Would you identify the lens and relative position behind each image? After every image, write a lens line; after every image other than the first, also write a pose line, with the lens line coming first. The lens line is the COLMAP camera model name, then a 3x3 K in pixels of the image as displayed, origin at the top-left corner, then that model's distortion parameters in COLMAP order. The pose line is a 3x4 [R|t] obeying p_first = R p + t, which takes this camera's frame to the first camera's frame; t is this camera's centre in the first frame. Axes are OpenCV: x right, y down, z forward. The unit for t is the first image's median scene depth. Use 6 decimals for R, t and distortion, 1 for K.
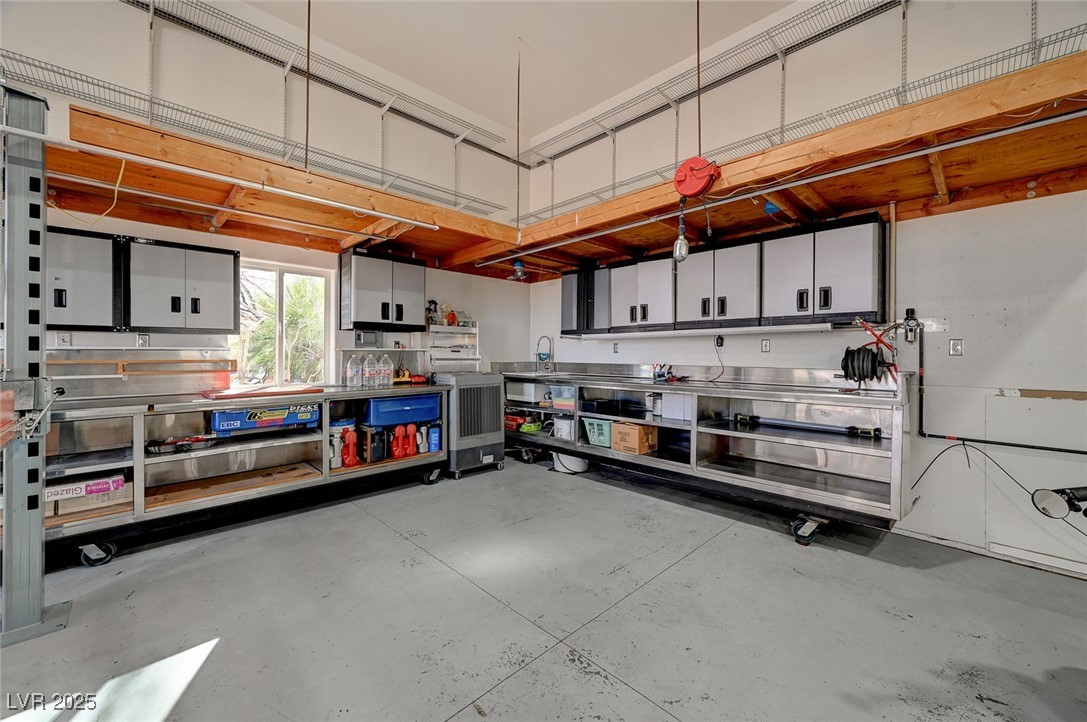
lens RADIAL K [[426.7, 0, 540.6], [0, 426.7, 354.5], [0, 0, 1]] dist [0.008411, 0.000278]
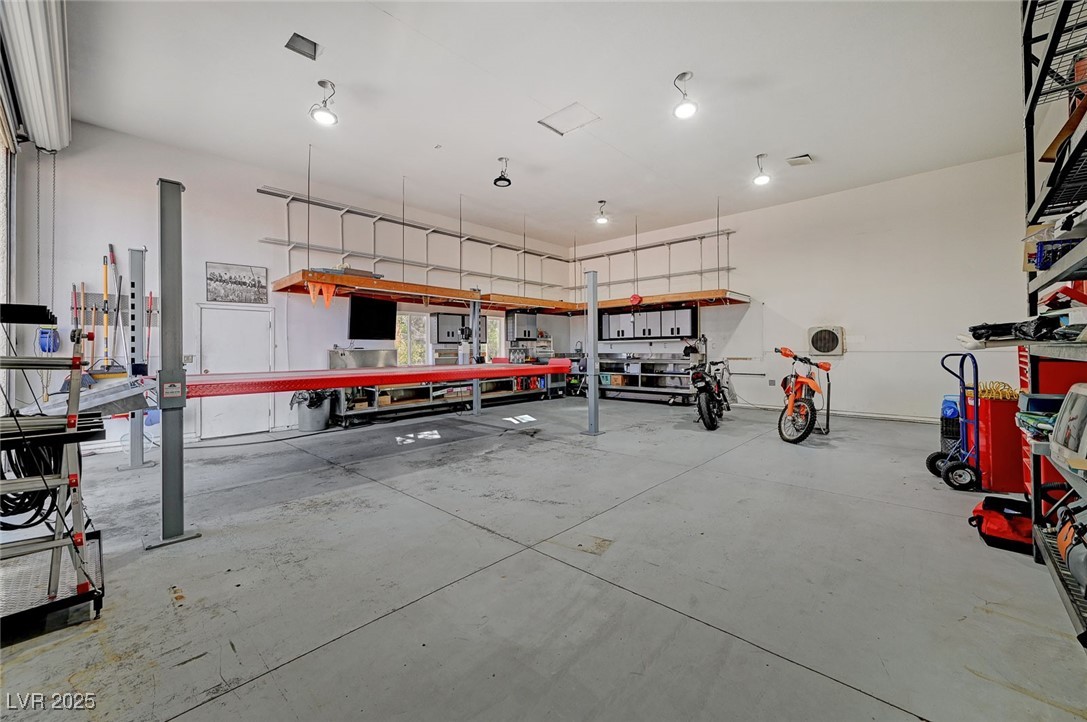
lens RADIAL K [[426.7, 0, 547.6], [0, 426.7, 349.9], [0, 0, 1]] dist [0.008411, 0.000278]
pose [[0.998403, -0.010516, 0.055502, -0.390514], [0.010730, 0.999936, -0.003568, 0.008873], [-0.055461, 0.004158, 0.998452, -1.702446]]
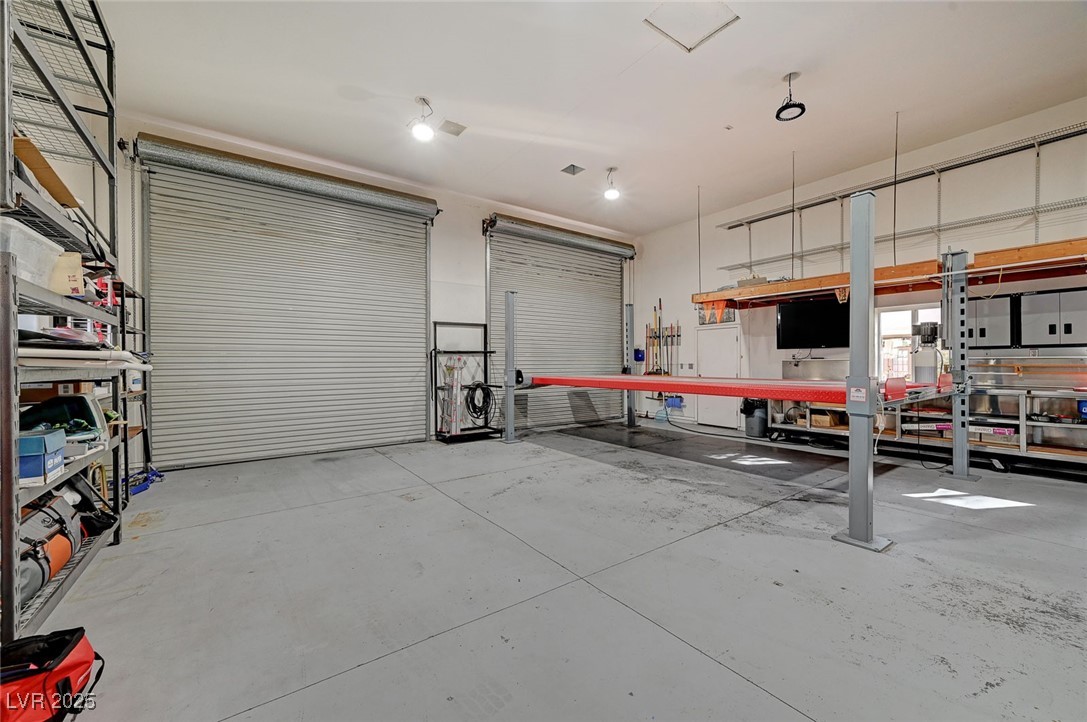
lens RADIAL K [[426.7, 0, 548.7], [0, 426.7, 359.5], [0, 0, 1]] dist [0.008411, 0.000278]
pose [[-0.130896, -0.006841, -0.991373, 0.759363], [0.001817, 0.999973, -0.007141, 0.000618], [0.991394, -0.002736, -0.130880, -0.488860]]
